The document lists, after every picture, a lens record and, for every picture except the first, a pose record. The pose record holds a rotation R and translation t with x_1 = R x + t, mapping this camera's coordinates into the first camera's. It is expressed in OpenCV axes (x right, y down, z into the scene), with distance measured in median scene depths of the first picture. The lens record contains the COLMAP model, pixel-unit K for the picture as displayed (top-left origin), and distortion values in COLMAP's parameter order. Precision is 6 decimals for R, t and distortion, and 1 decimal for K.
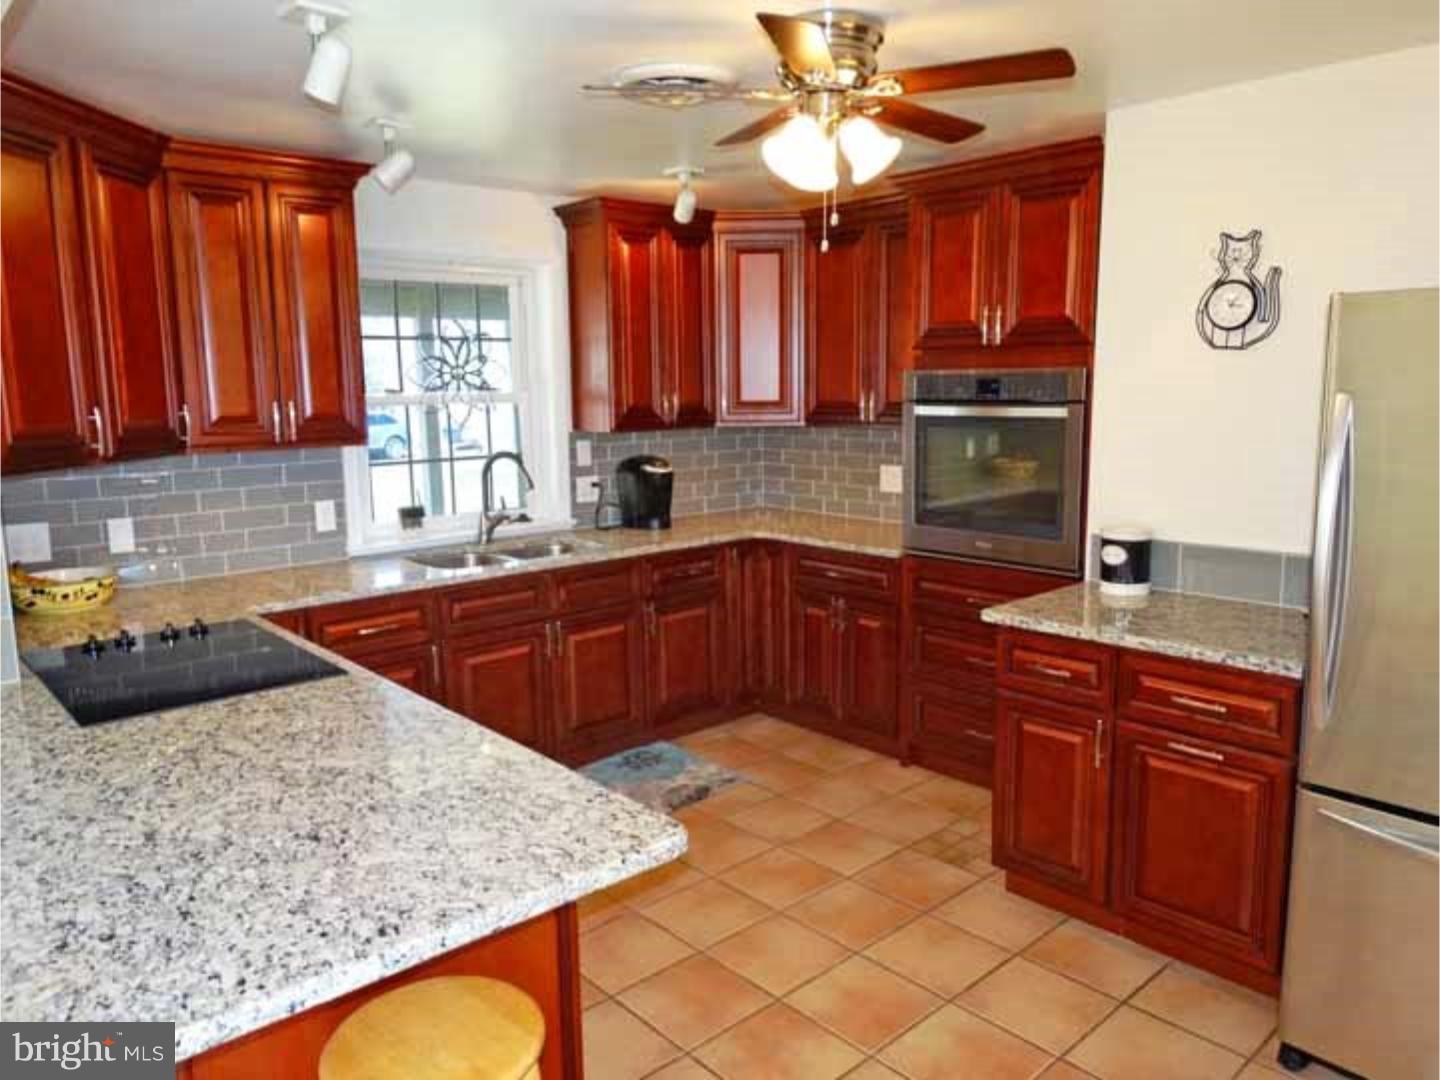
lens RADIAL K [[1041.9, 0, 740.0], [0, 1041.9, 540.5], [0, 0, 1]] dist [-0.000514, -0.007163]
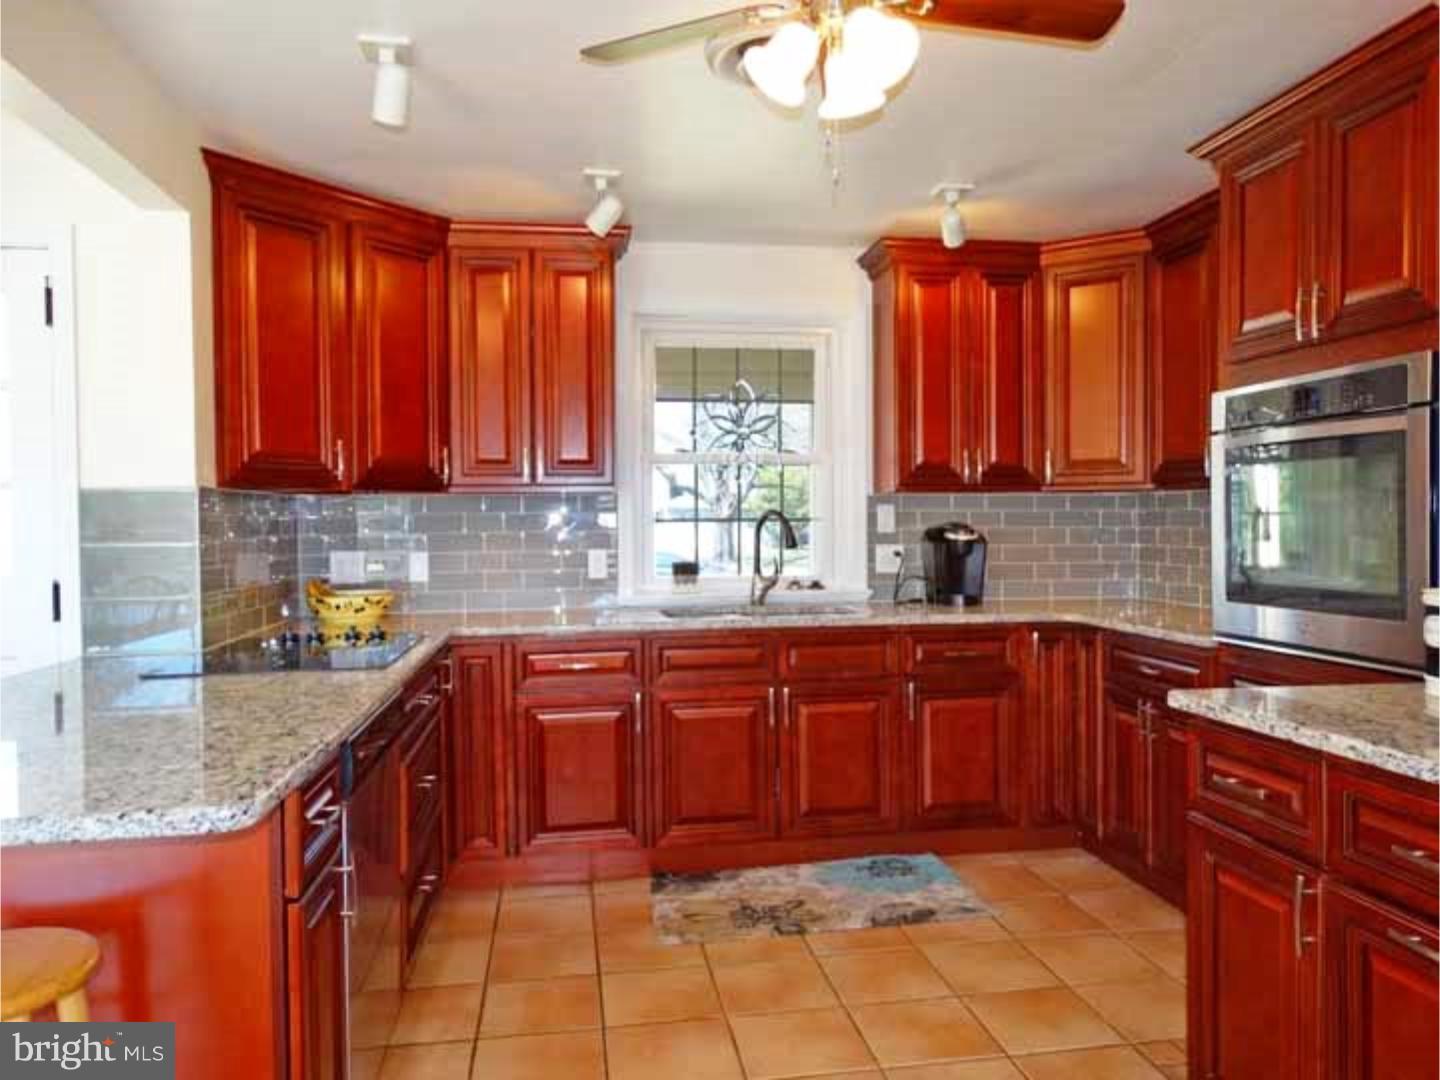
lens RADIAL K [[1041.9, 0, 724.0], [0, 1041.9, 537.8], [0, 0, 1]] dist [-0.000514, -0.007163]
pose [[0.835326, 0.014541, -0.549563, 0.252348], [-0.087153, 0.990511, -0.106262, 0.045282], [0.542803, 0.136659, 0.828667, 0.183452]]
